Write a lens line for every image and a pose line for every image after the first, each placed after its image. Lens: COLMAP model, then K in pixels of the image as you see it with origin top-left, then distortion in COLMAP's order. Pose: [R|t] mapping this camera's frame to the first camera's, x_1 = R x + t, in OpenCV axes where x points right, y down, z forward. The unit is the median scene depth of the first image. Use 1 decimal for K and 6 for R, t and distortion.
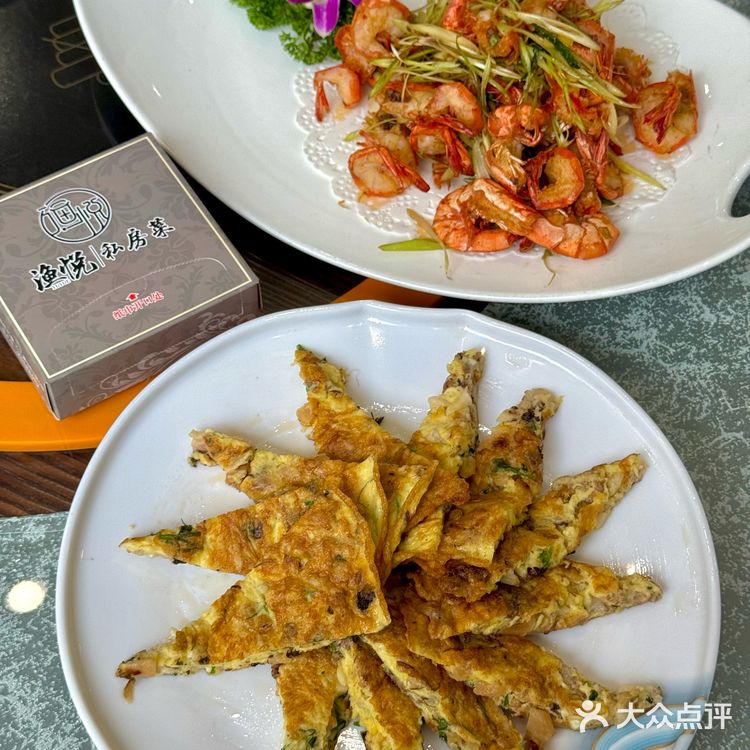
lens RADIAL K [[1371.1, 0, 375.0], [0, 1371.1, 375.0], [0, 0, 1]] dist [0.063206, 0.182990]
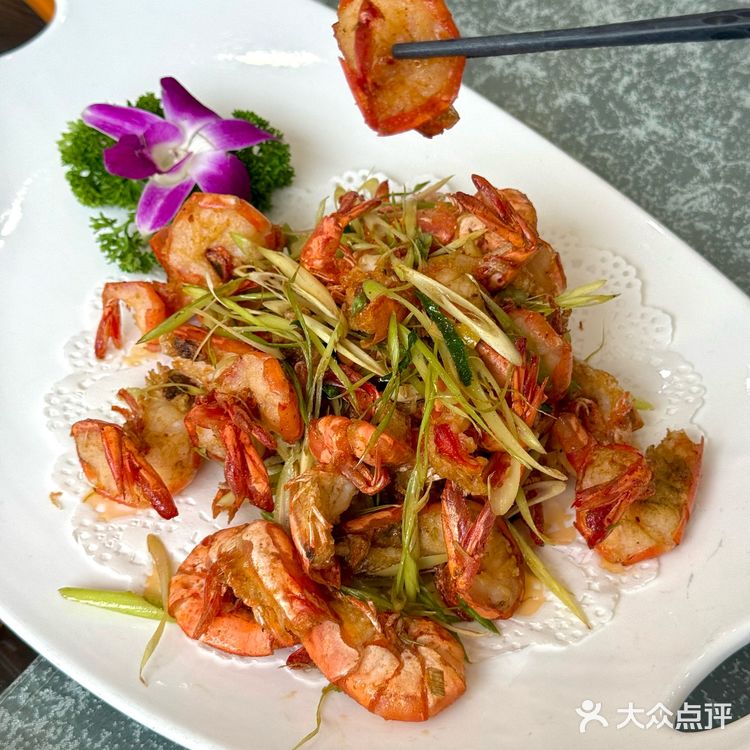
lens RADIAL K [[1371.1, 0, 375.0], [0, 1371.1, 375.0], [0, 0, 1]] dist [0.063206, 0.182990]
pose [[0.948875, 0.254800, -0.186313, 0.210263], [-0.281316, 0.950350, -0.133025, -0.136264], [0.143168, 0.178637, 0.973443, 0.428911]]
